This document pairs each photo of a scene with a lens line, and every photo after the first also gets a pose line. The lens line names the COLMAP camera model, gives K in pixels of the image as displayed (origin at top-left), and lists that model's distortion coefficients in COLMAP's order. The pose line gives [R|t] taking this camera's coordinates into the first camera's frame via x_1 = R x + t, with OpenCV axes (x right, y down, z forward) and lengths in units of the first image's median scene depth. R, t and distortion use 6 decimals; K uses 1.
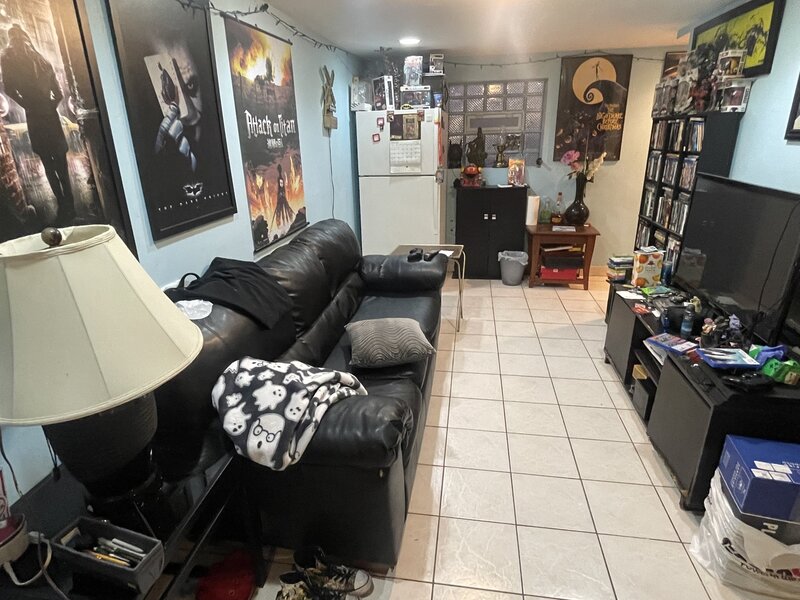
lens RADIAL K [[472.7, 0, 397.2], [0, 472.7, 300.0], [0, 0, 1]] dist [0.005128, -0.004409]
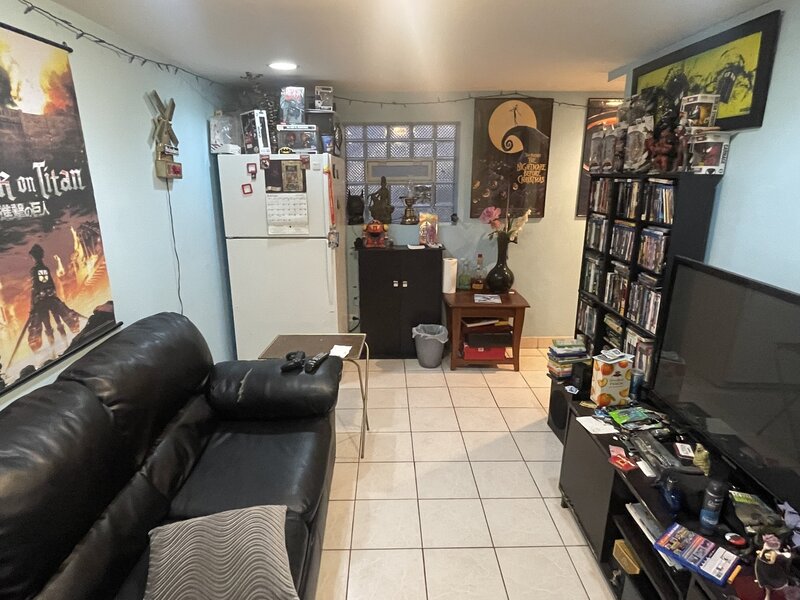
lens RADIAL K [[472.7, 0, 399.4], [0, 472.7, 300.9], [0, 0, 1]] dist [0.005128, -0.004409]
pose [[0.983492, -0.027537, 0.178846, 0.070253], [0.040182, 0.996912, -0.067468, -0.132878], [-0.176436, 0.073540, 0.981561, 0.291772]]
